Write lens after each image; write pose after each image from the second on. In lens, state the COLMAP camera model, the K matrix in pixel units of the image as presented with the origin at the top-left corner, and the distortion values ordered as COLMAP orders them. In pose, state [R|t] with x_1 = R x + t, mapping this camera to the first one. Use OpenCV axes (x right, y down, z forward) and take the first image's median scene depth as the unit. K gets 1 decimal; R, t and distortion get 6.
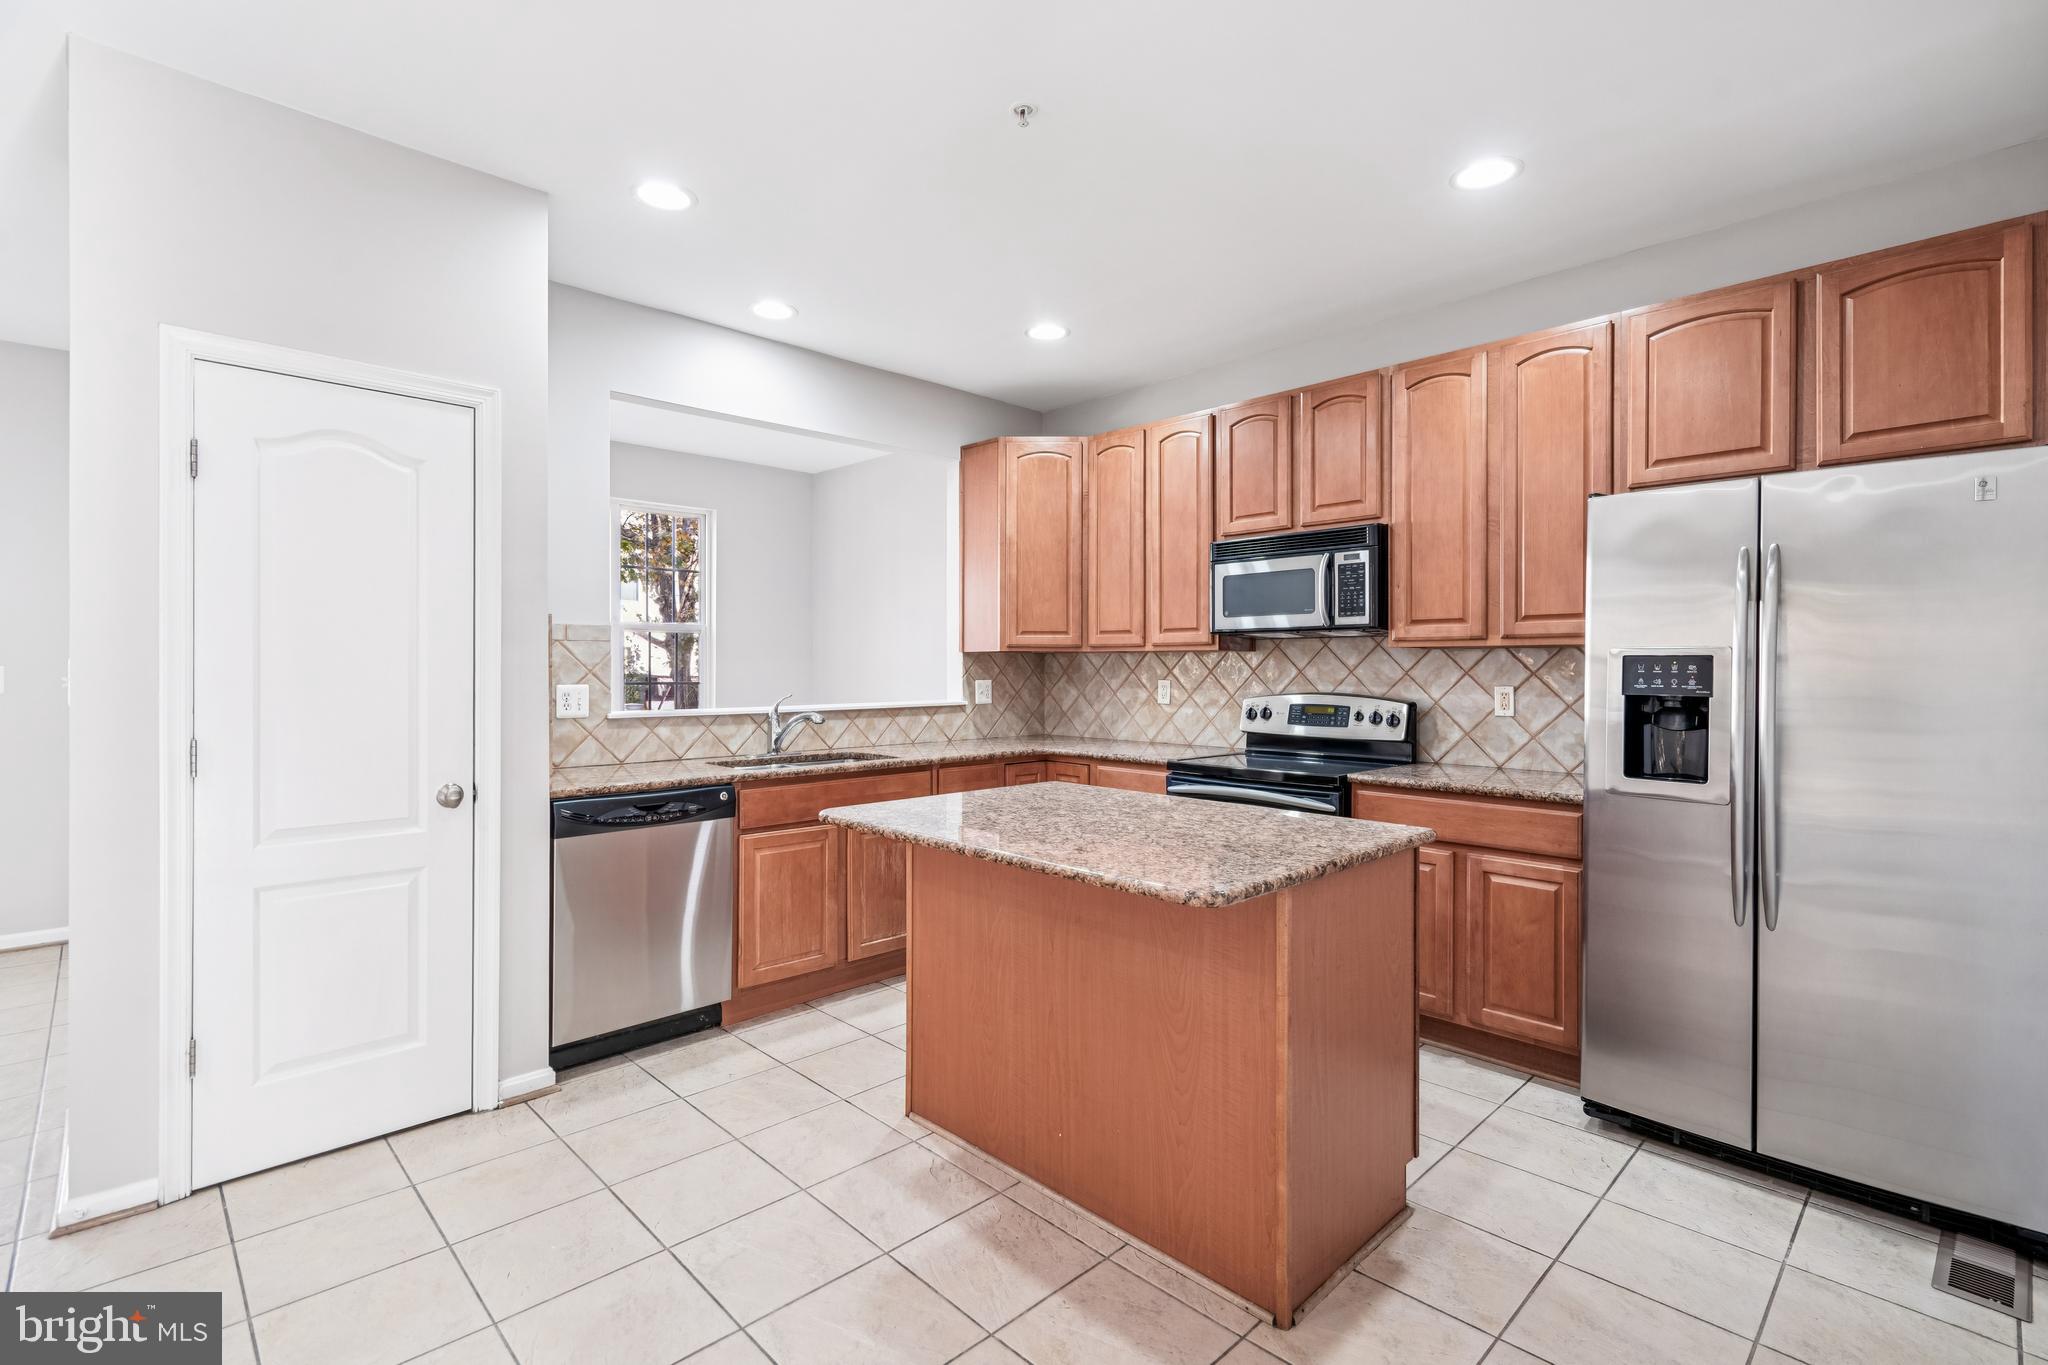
lens RADIAL K [[939.0, 0, 1024.8], [0, 939.0, 664.8], [0, 0, 1]] dist [-0.000981, 0.006712]
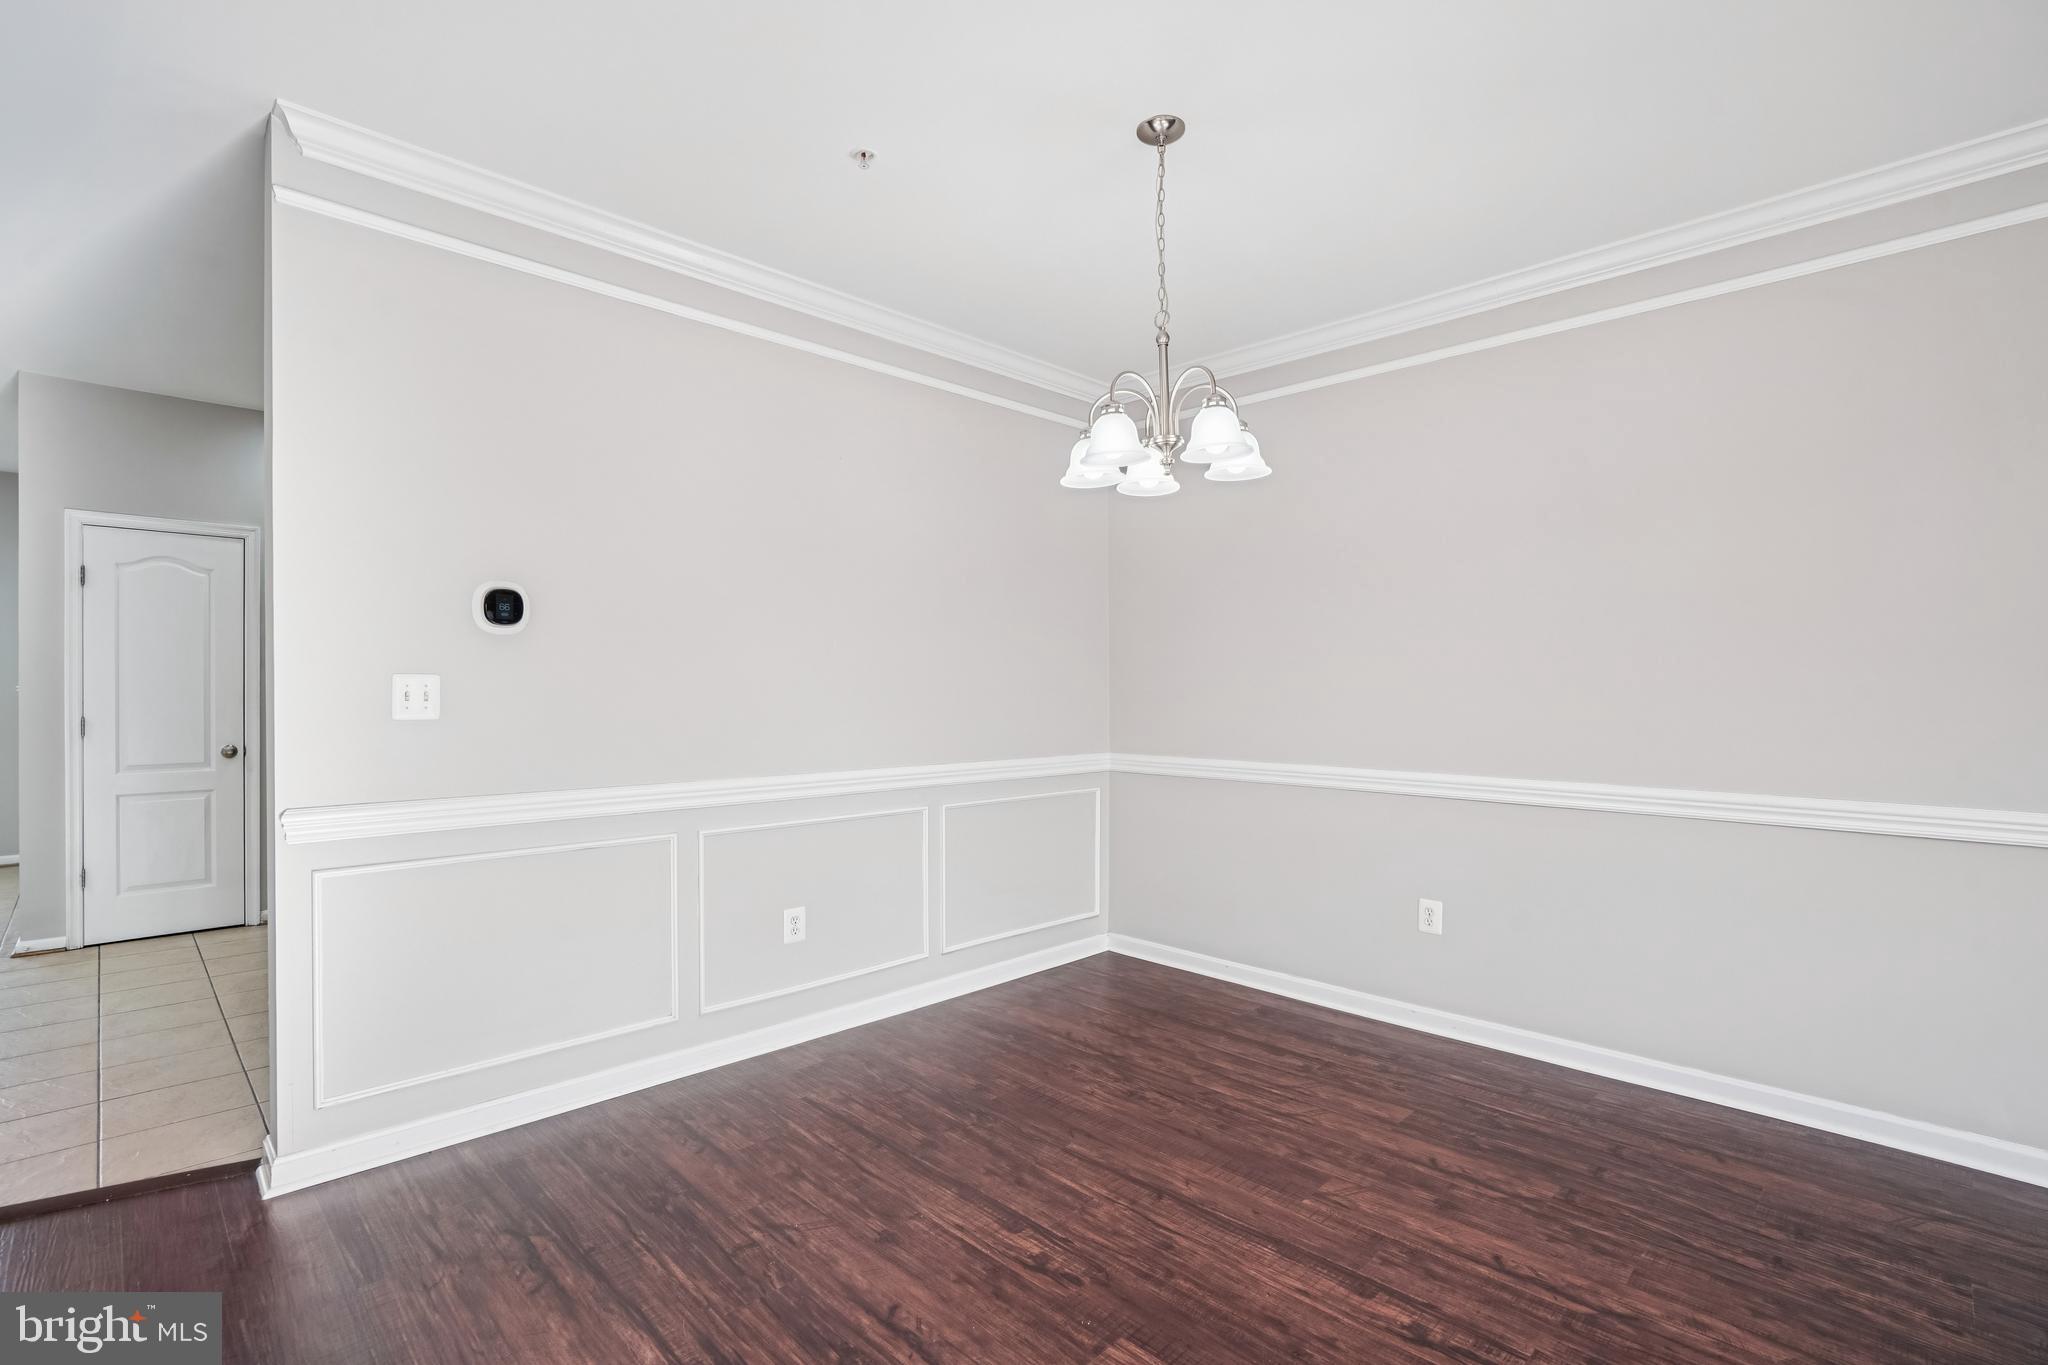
lens RADIAL K [[954.0, 0, 1024.0], [0, 954.0, 682.5], [0, 0, 1]] dist [-0.051764, 0.024393]
pose [[0.999469, -0.001639, 0.032549, 0.593963], [0.001630, 0.999999, 0.000316, 0.004899], [-0.032549, -0.000262, 0.999470, -0.583262]]
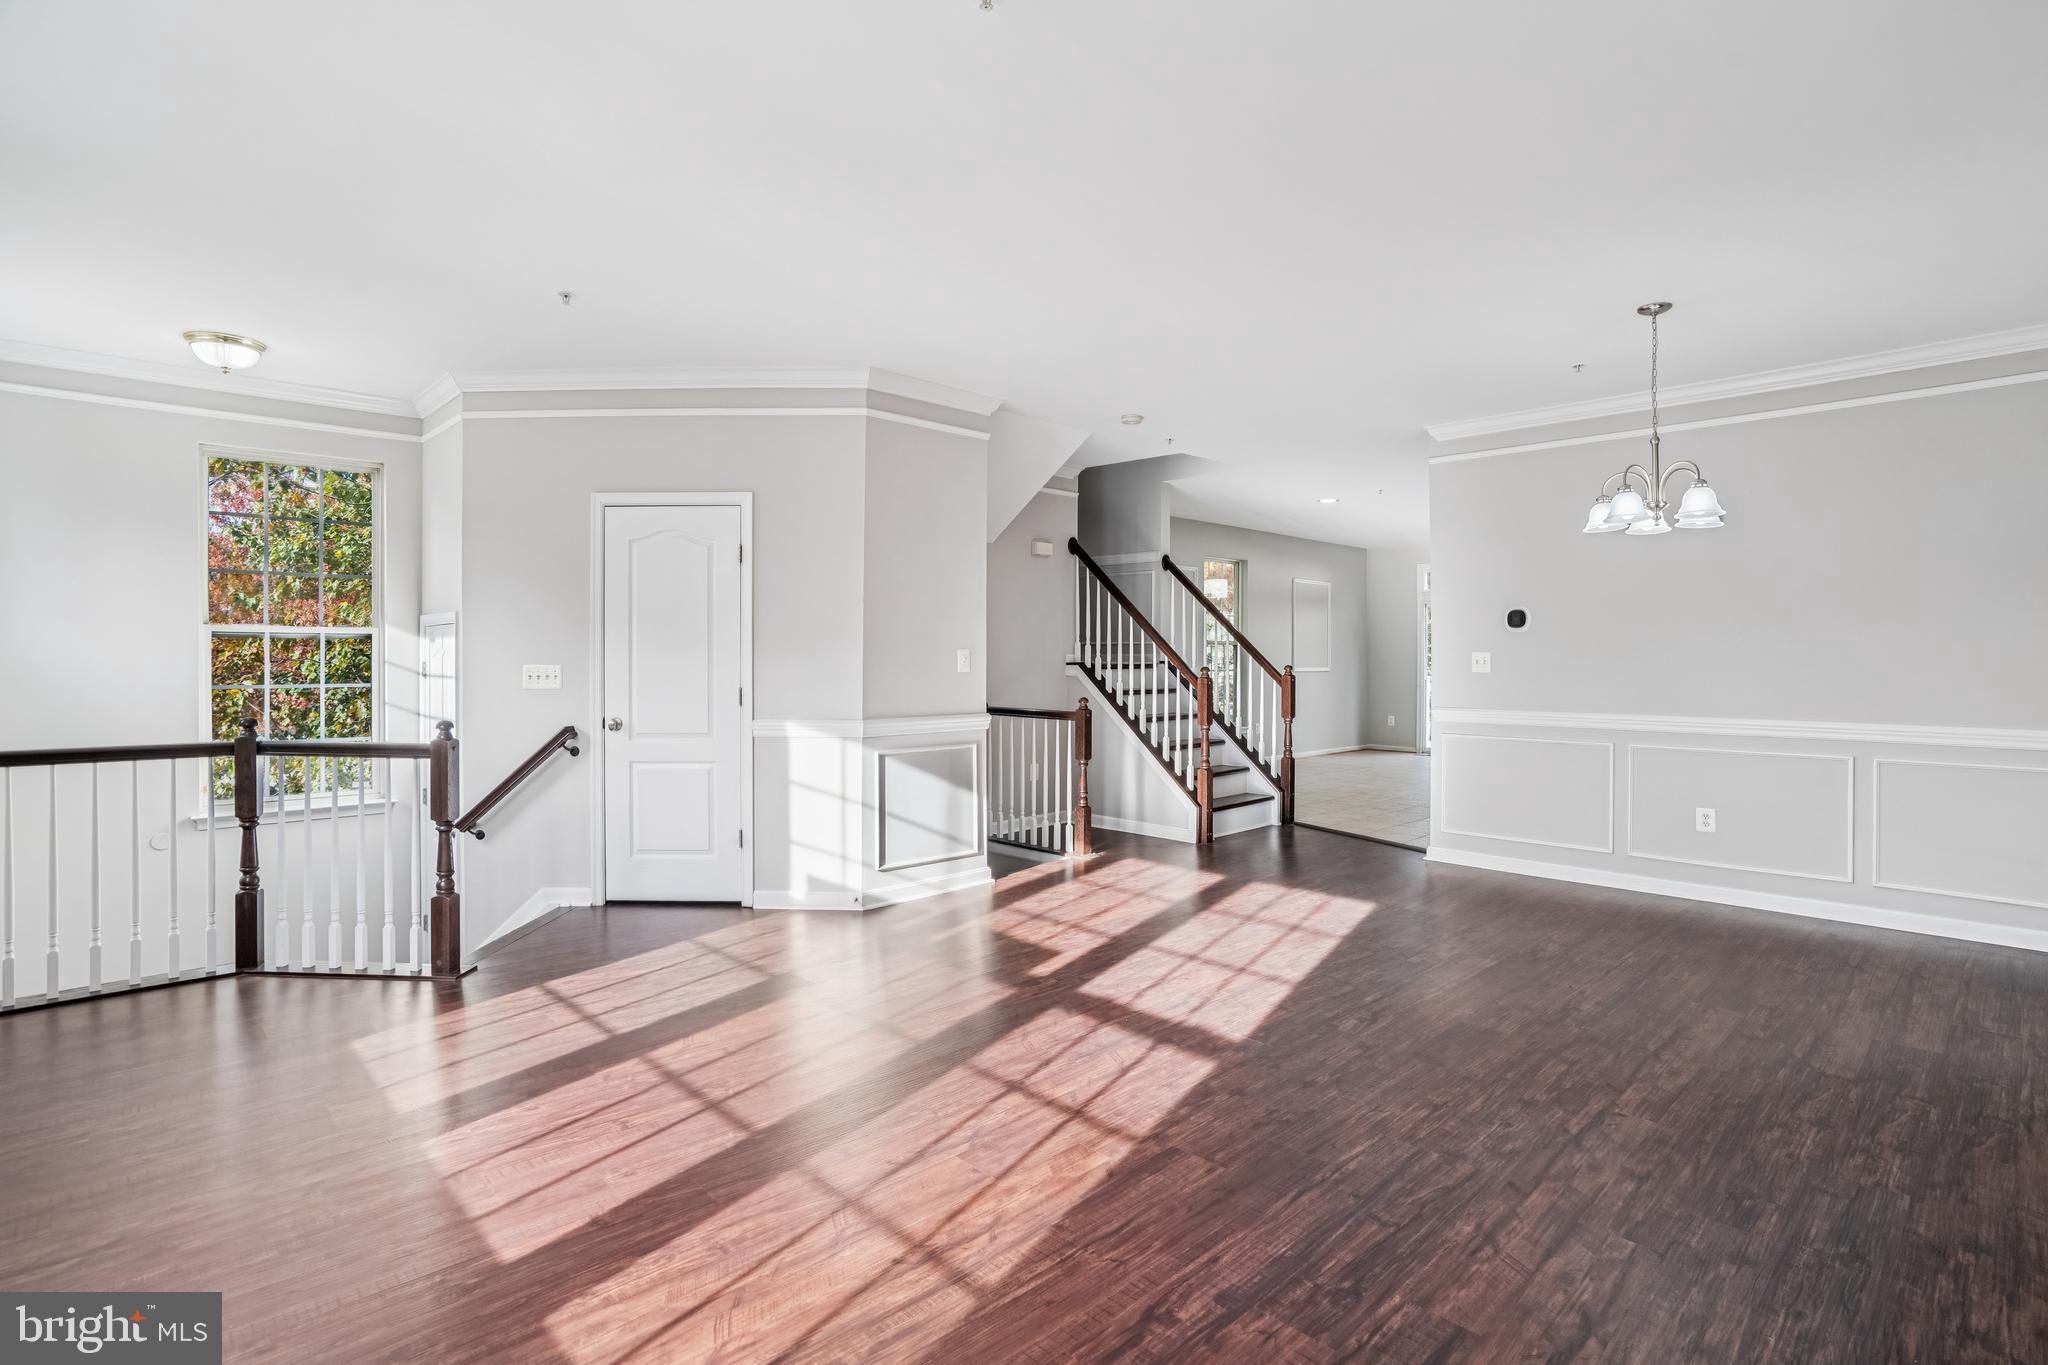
lens RADIAL K [[996.3, 0, 1032.4], [0, 996.3, 663.7], [0, 0, 1]] dist [-0.045197, 0.021746]
pose [[0.012843, 0.004546, -0.999907, 1.710343], [0.002464, 0.999986, 0.004578, 0.008049], [0.999914, -0.002522, 0.012832, -0.632590]]
